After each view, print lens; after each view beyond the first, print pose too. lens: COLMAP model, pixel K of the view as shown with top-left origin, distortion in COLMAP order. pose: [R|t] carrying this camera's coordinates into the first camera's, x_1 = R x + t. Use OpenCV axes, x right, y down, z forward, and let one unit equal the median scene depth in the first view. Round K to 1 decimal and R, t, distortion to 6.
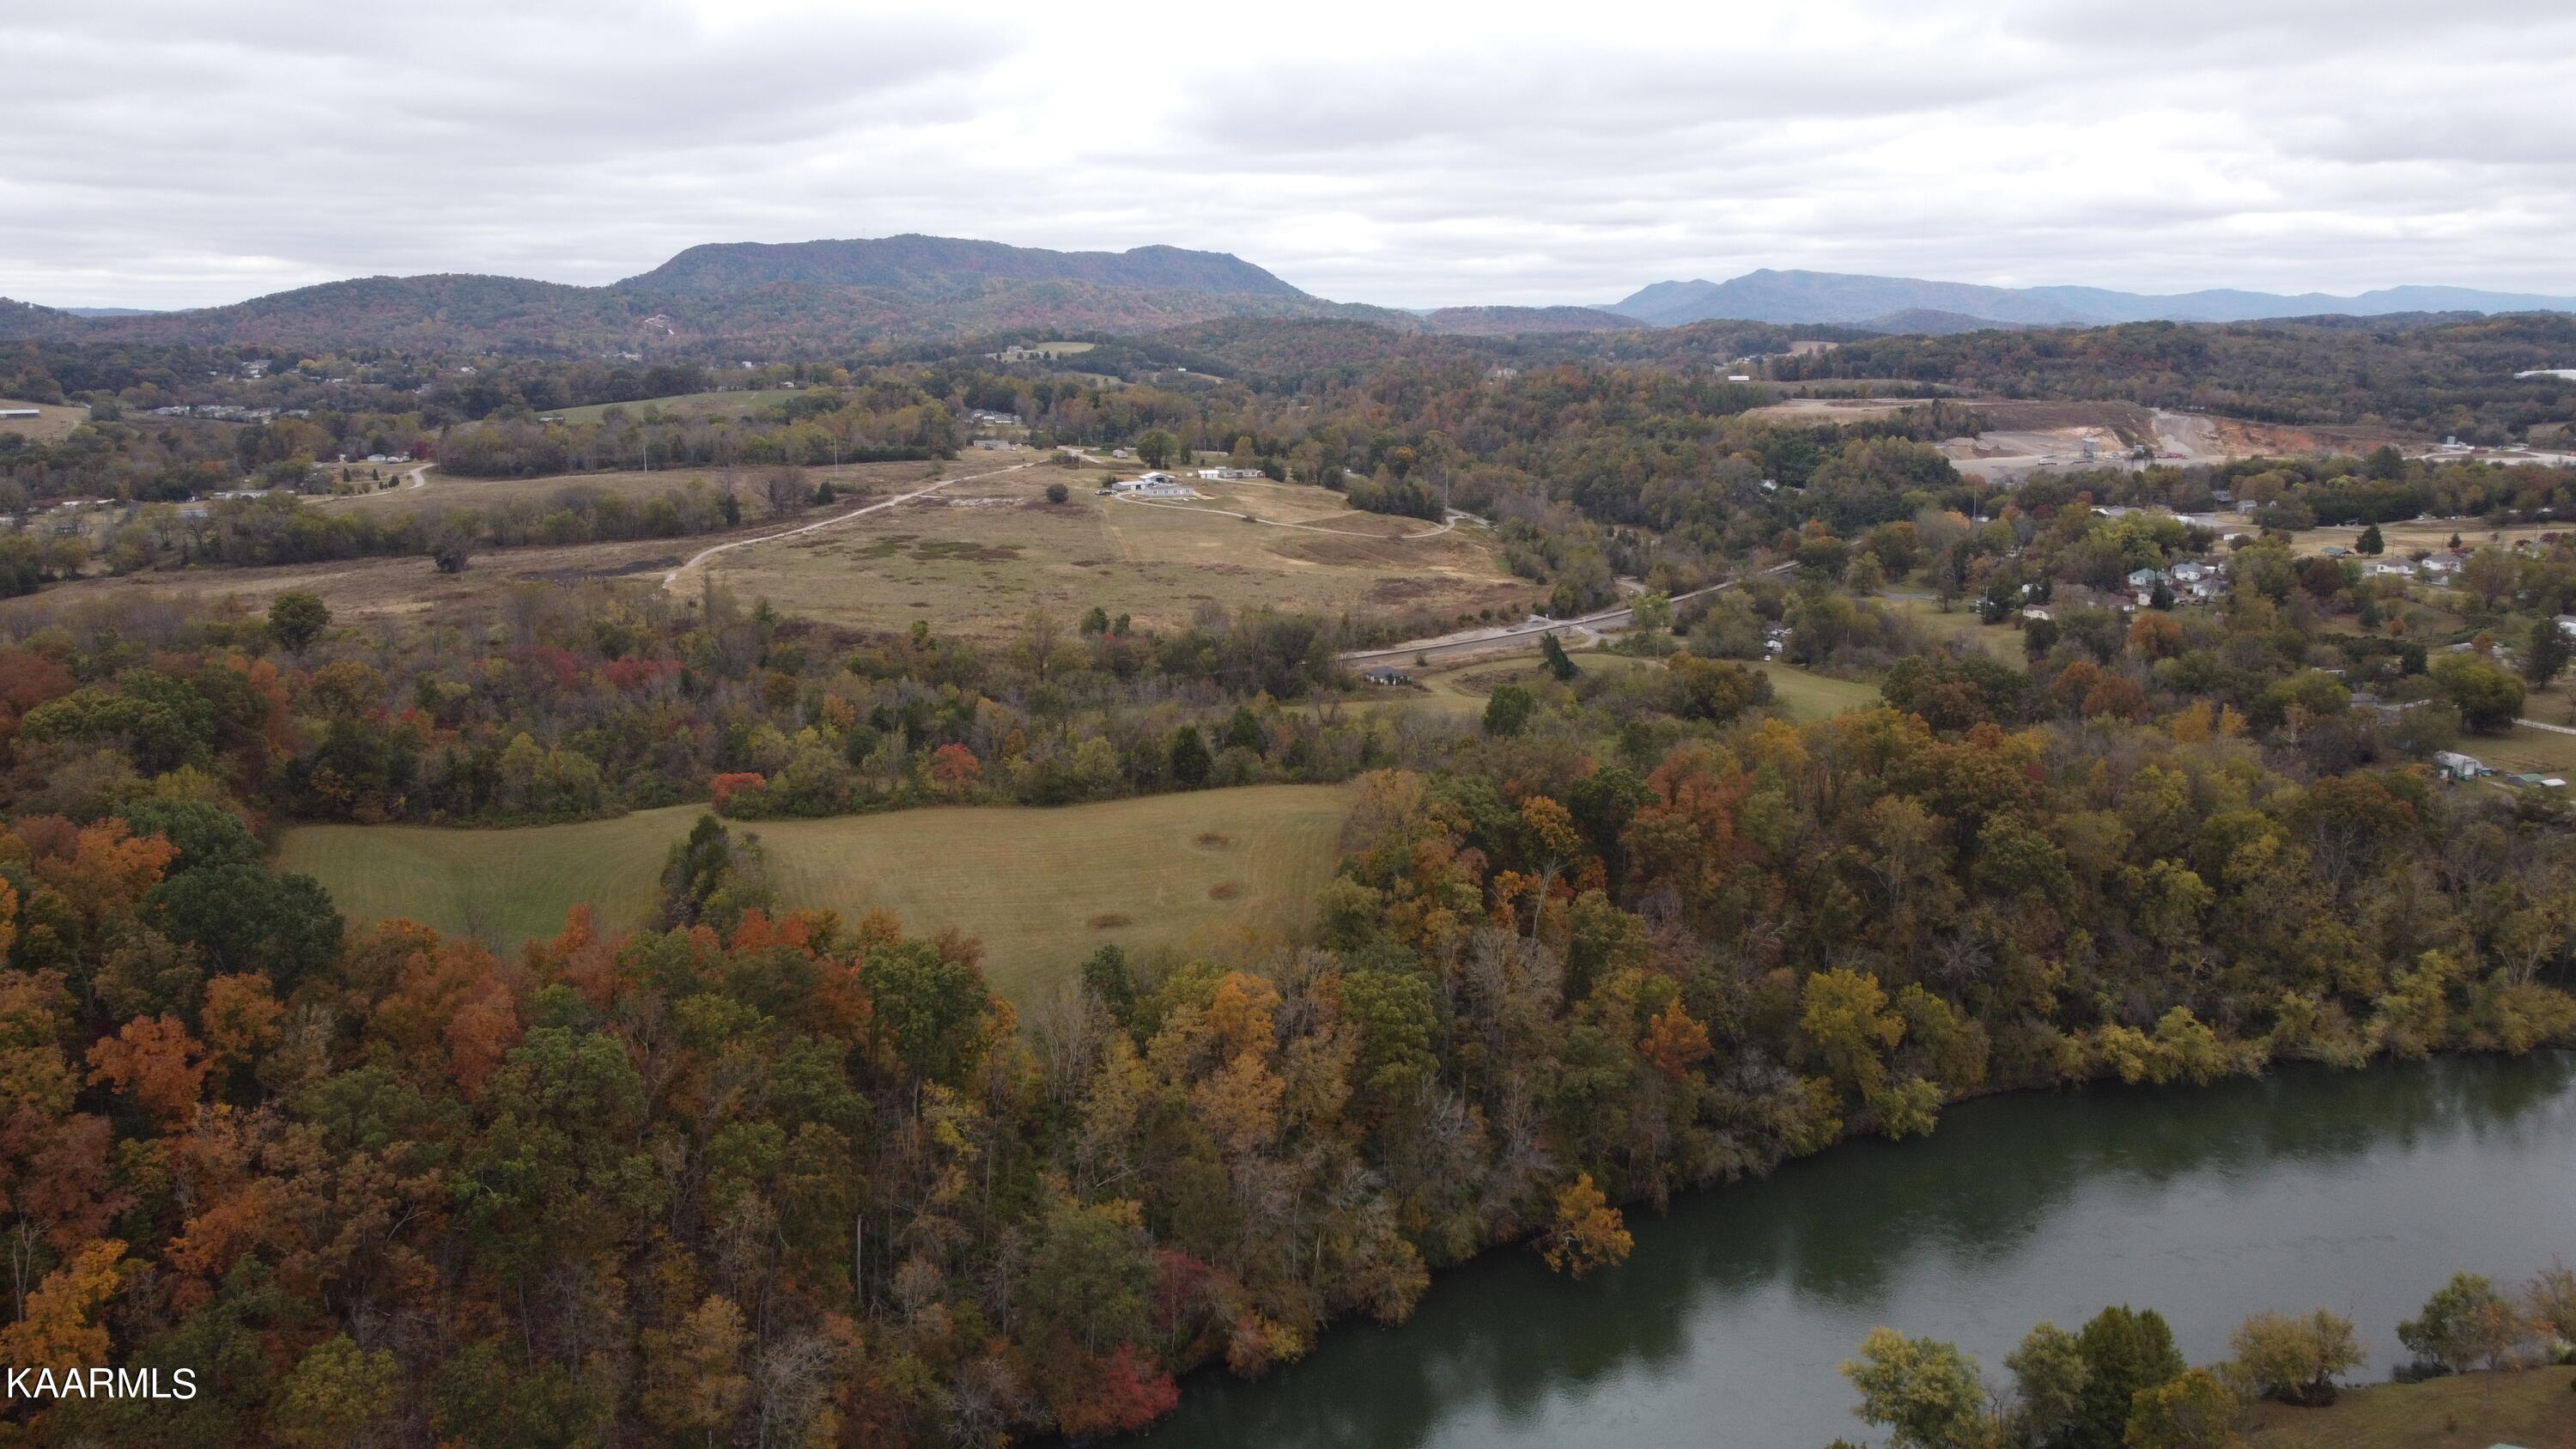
lens RADIAL K [[1942.8, 0, 1288.0], [0, 1942.8, 724.5], [0, 0, 1]] dist [0.001897, -0.004130]
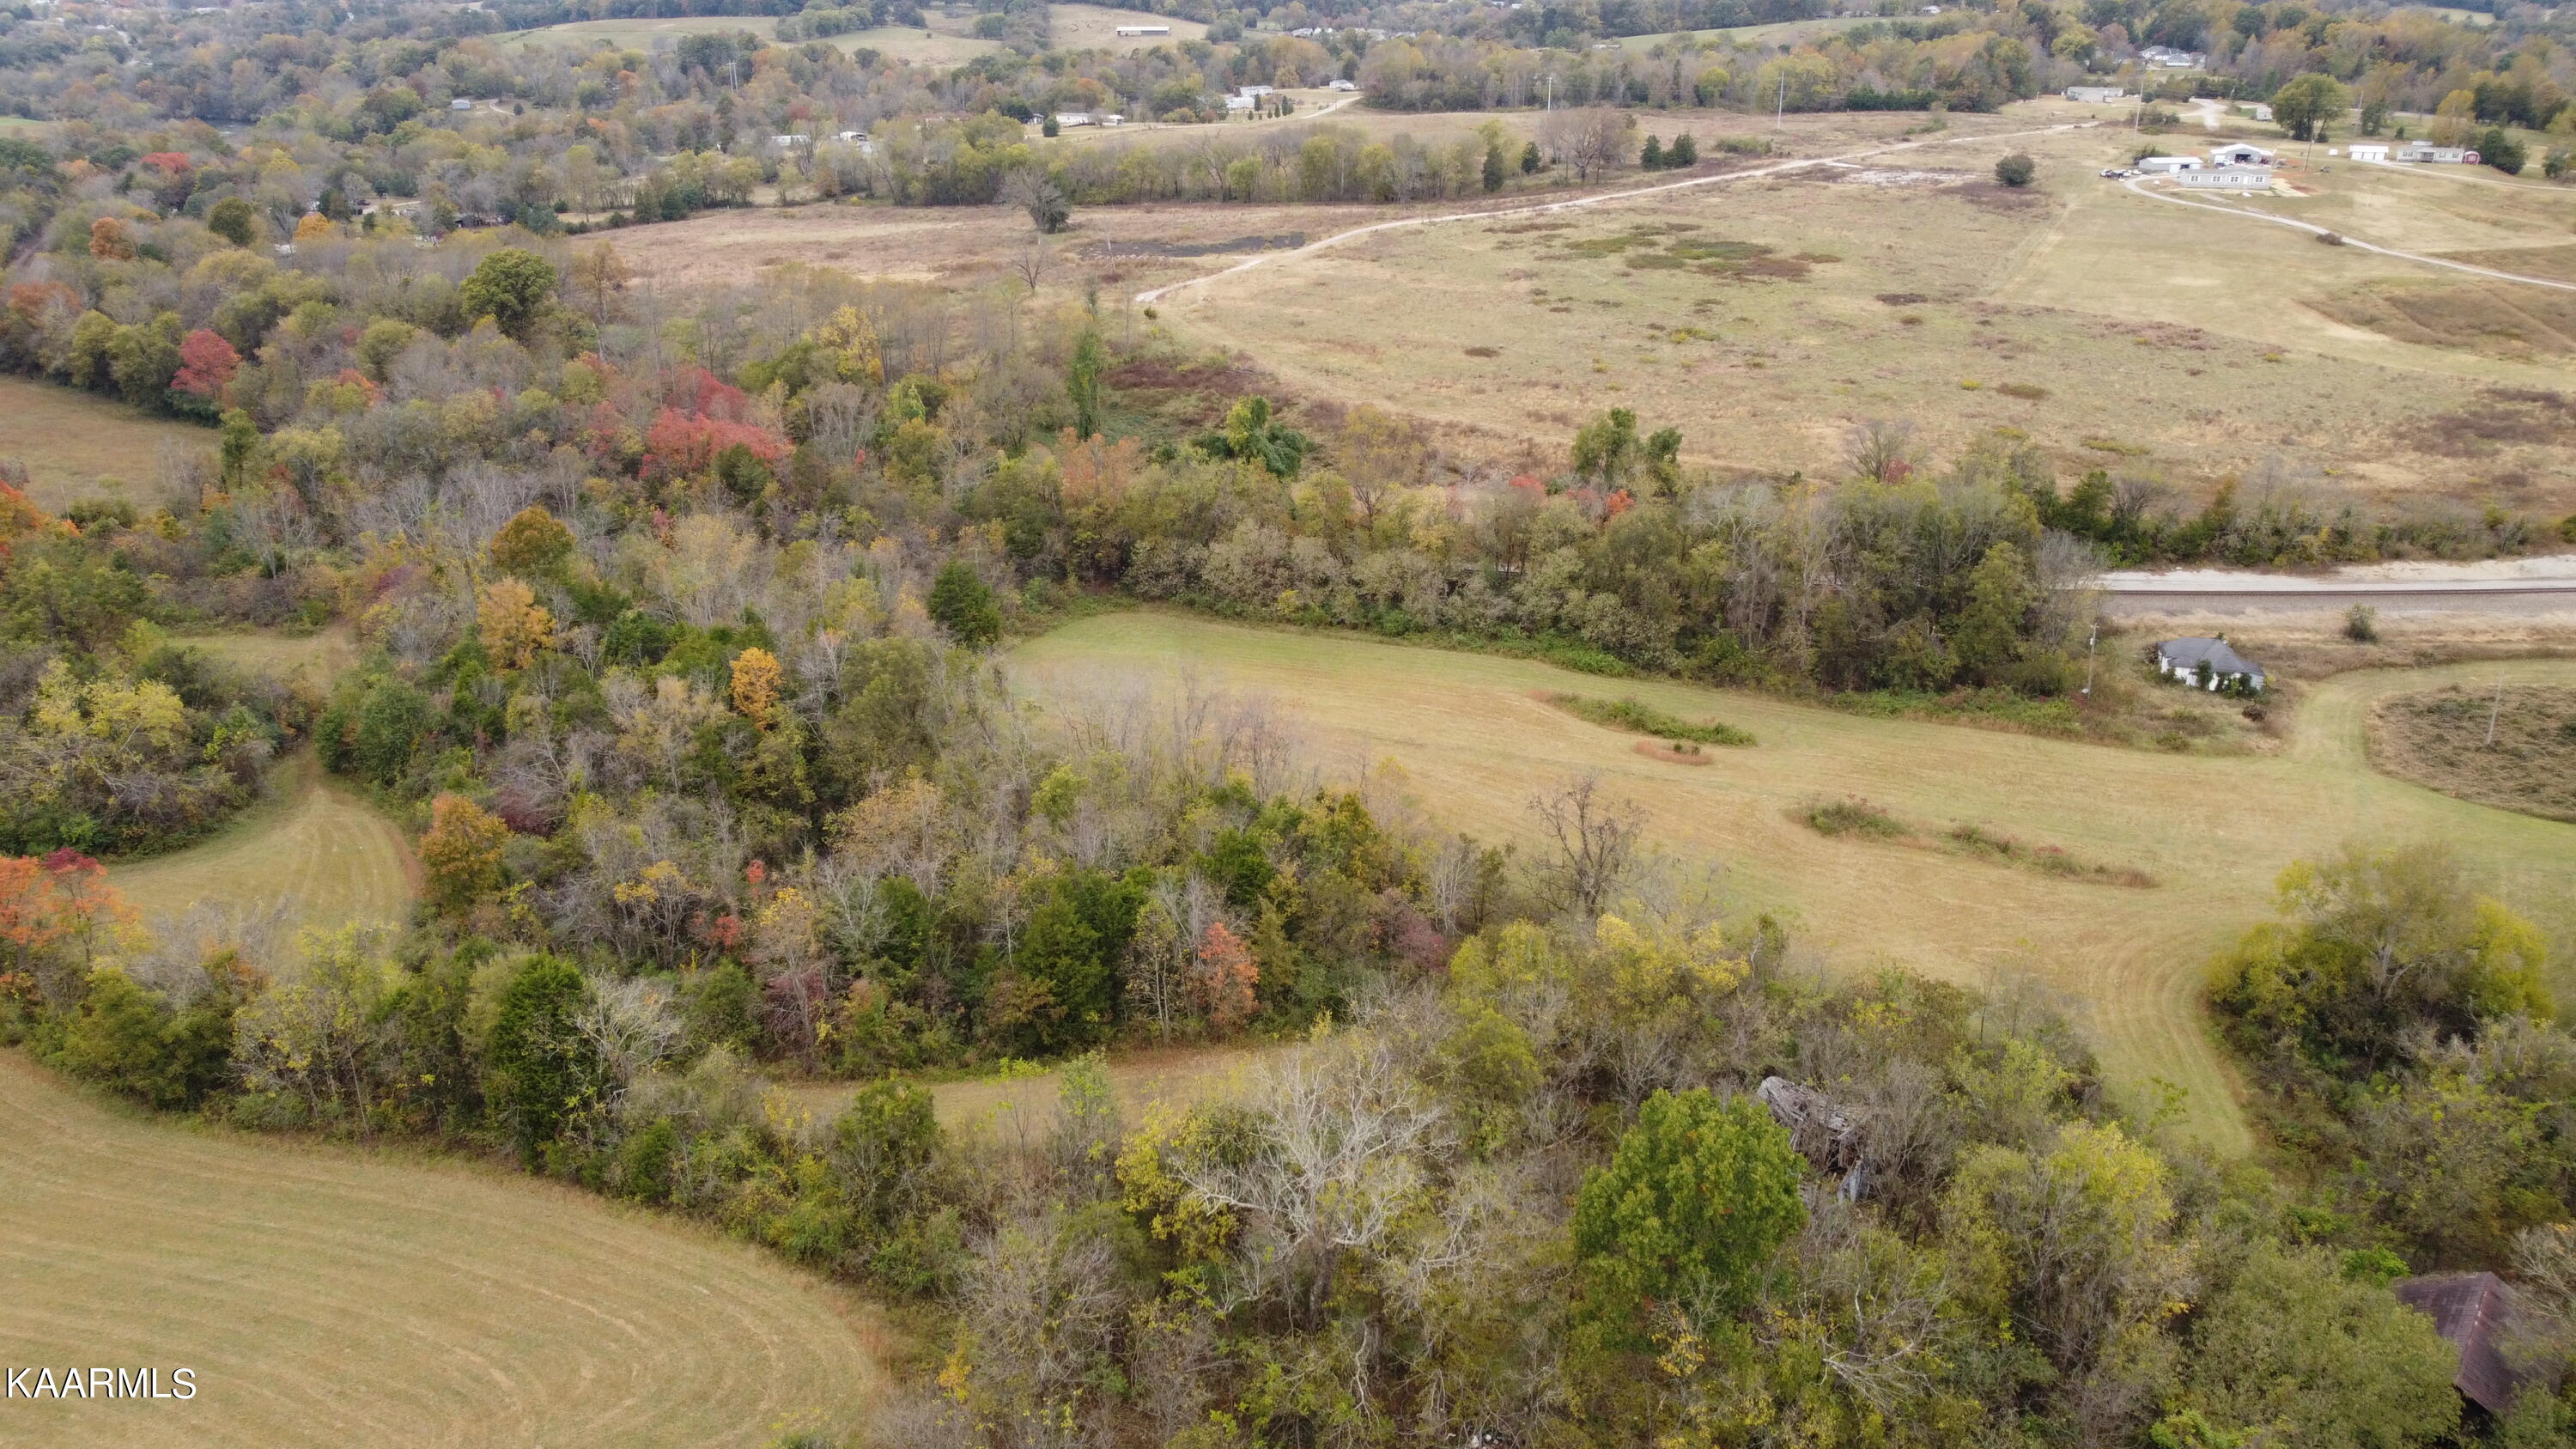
lens RADIAL K [[1942.8, 0, 1288.0], [0, 1942.8, 724.5], [0, 0, 1]] dist [0.001897, -0.004130]
pose [[0.789538, 0.220125, -0.572865, 0.112101], [-0.120387, 0.970876, 0.207141, -0.061317], [0.601778, -0.094580, 0.793043, 0.451118]]
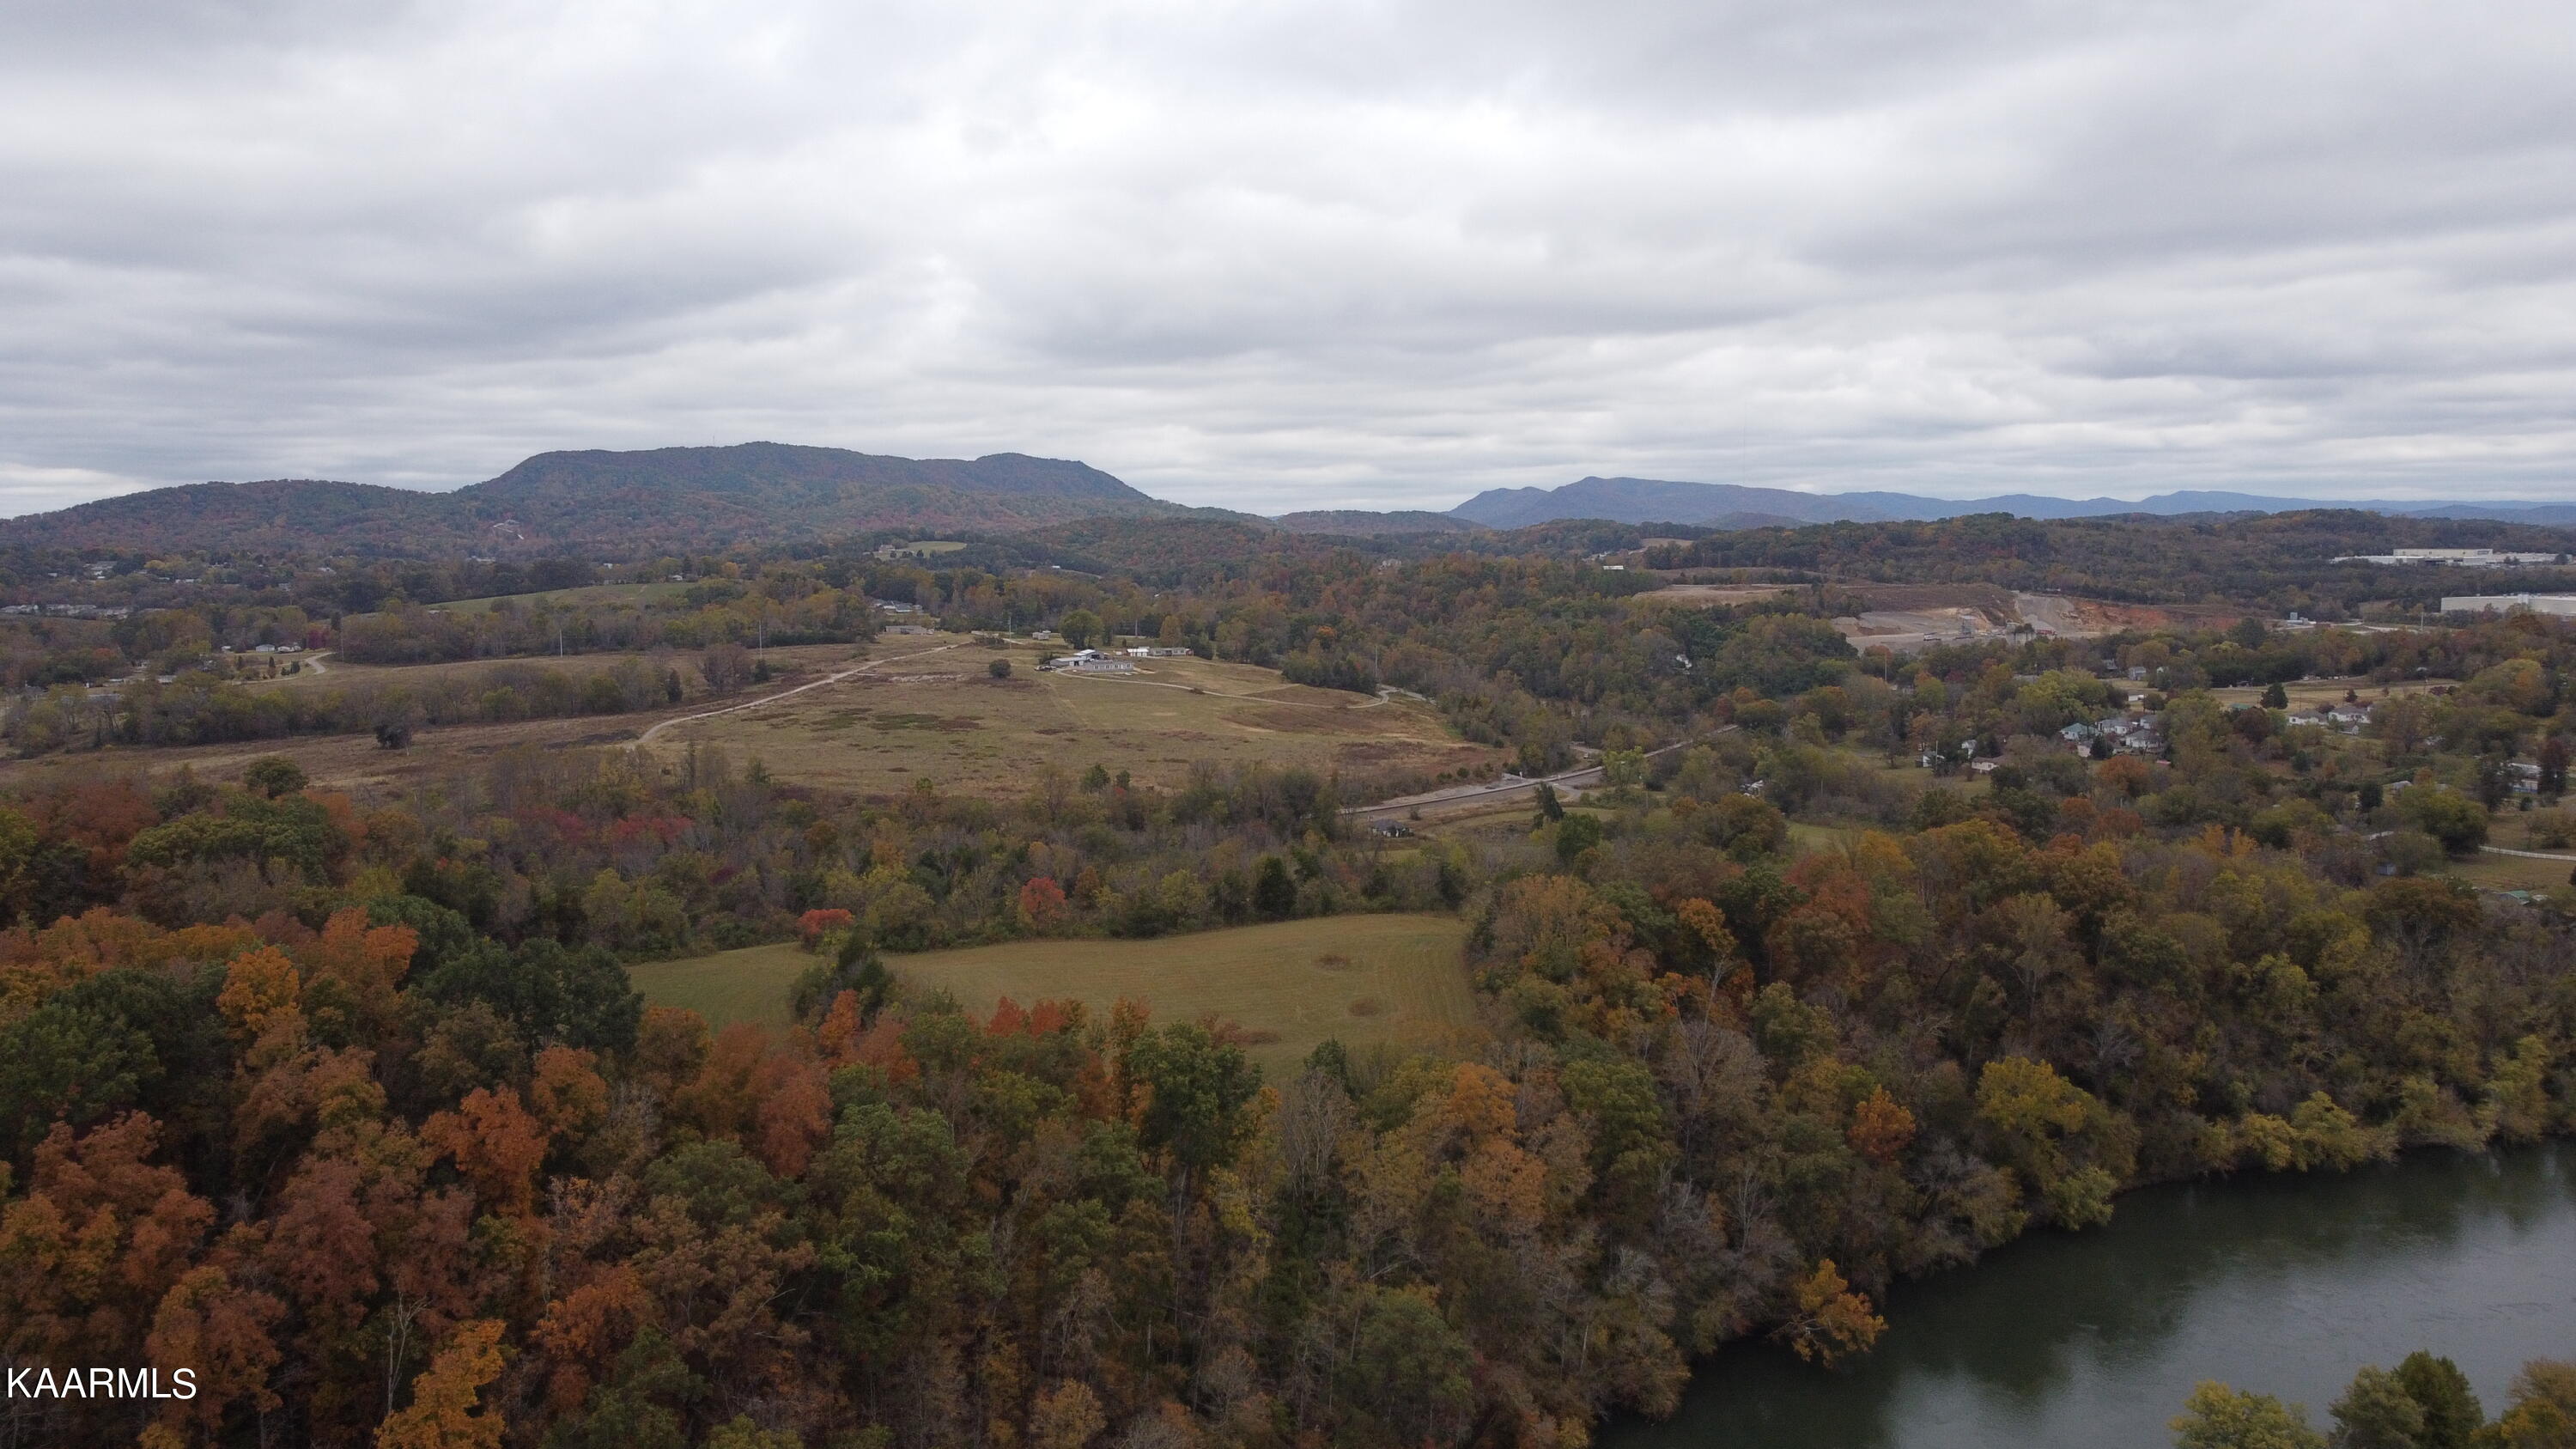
lens RADIAL K [[1942.8, 0, 1288.0], [0, 1942.8, 724.5], [0, 0, 1]] dist [0.001897, -0.004130]
pose [[0.996531, -0.013176, 0.082177, -0.067439], [0.021701, 0.994368, -0.103733, 0.019887], [-0.080348, 0.105156, 0.991205, 0.005545]]
